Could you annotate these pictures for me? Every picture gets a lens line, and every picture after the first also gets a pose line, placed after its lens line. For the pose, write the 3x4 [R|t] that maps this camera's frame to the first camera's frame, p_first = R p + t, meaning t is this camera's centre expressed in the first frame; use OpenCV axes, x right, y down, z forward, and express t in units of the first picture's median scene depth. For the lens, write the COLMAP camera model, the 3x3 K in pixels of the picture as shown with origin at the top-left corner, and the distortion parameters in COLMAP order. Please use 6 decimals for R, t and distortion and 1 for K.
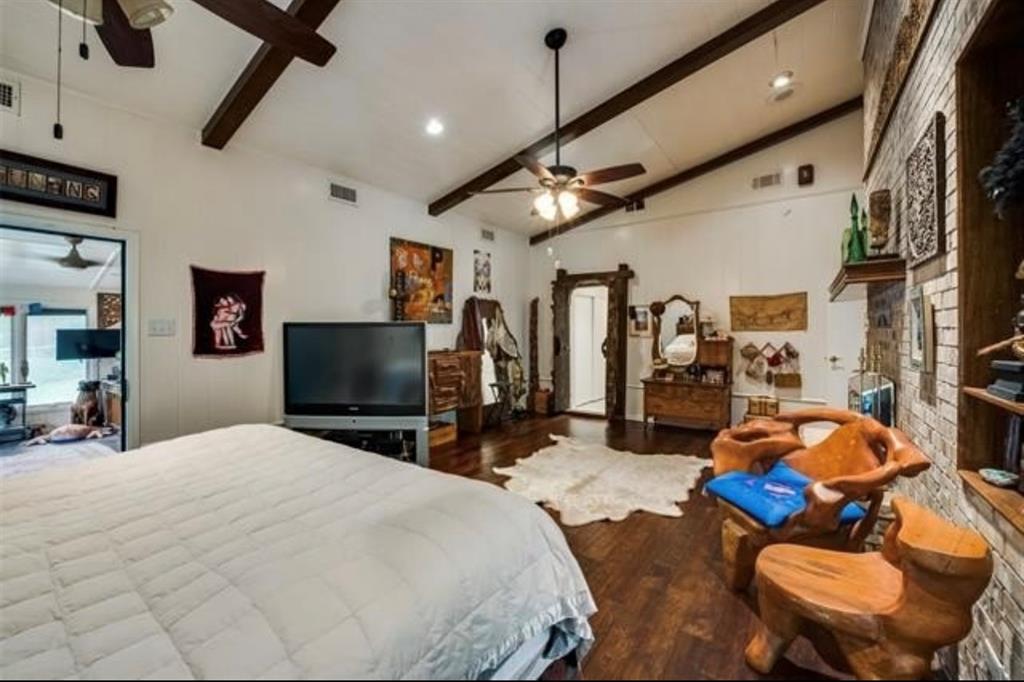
lens RADIAL K [[419.4, 0, 510.4], [0, 419.4, 336.3], [0, 0, 1]] dist [-0.003165, -0.000023]
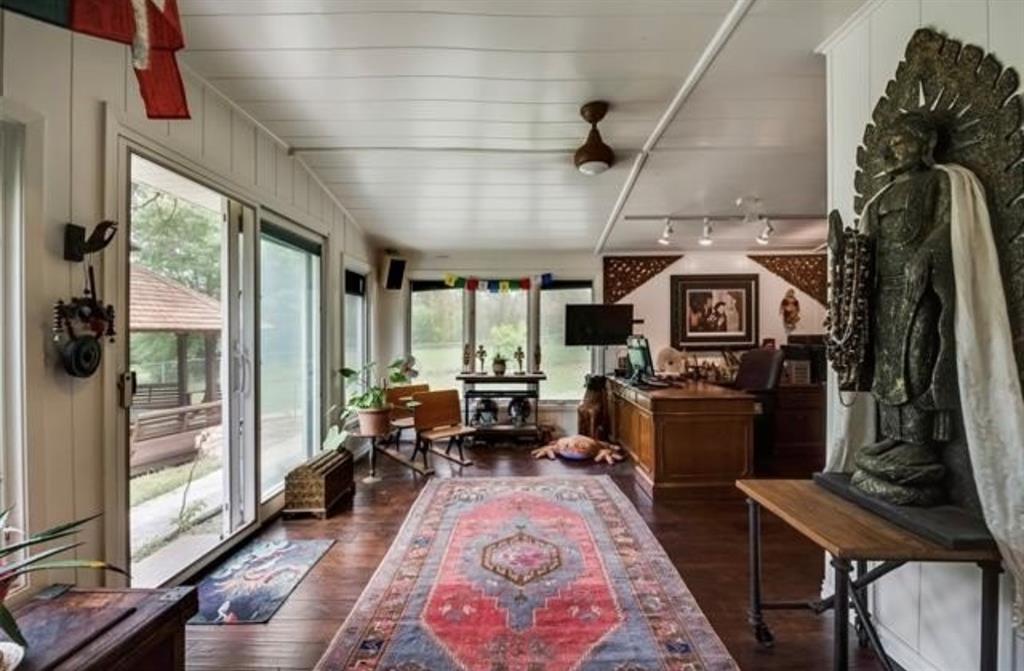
lens RADIAL K [[412.2, 0, 510.0], [0, 412.2, 332.0], [0, 0, 1]] dist [0.000804, 0.000006]
pose [[0.582558, 0.004849, -0.812775, -0.530095], [-0.006339, 0.999979, 0.001422, 0.031425], [0.812764, 0.004324, 0.582577, 0.476796]]
